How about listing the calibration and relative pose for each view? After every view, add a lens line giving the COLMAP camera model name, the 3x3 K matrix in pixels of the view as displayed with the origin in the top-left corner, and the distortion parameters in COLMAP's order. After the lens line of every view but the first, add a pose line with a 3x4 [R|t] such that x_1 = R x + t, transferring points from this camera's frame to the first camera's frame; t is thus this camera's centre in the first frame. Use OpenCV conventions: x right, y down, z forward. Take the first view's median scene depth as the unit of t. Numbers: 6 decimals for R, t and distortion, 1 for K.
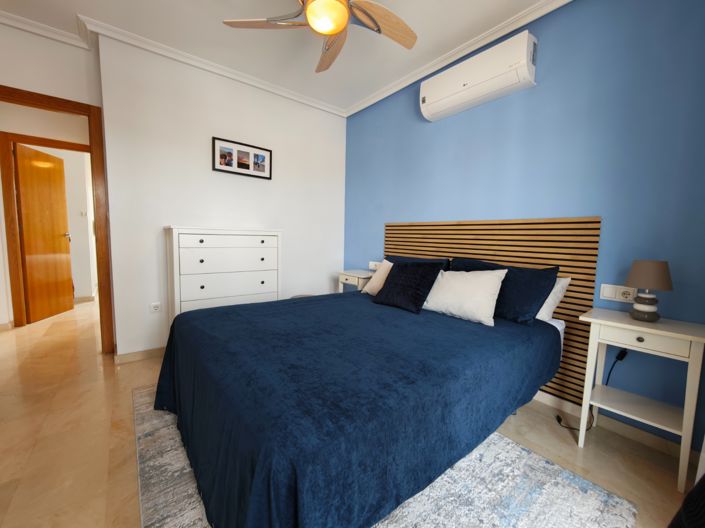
lens RADIAL K [[298.5, 0, 352.5], [0, 298.5, 264.0], [0, 0, 1]] dist [-0.001391, -0.000102]
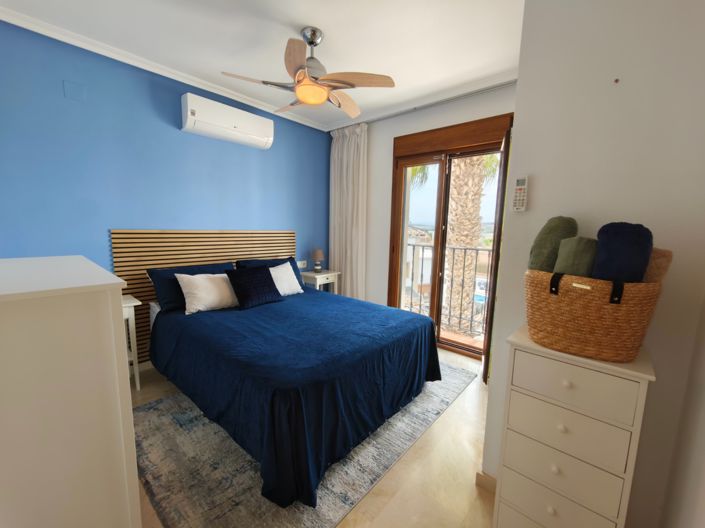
lens RADIAL K [[298.5, 0, 352.5], [0, 298.5, 264.0], [0, 0, 1]] dist [-0.001391, -0.000102]
pose [[-0.175332, -0.159448, 0.971512, -1.037290], [0.062062, 0.983045, 0.172541, -0.204025], [-0.982551, 0.090546, -0.162463, 0.755145]]
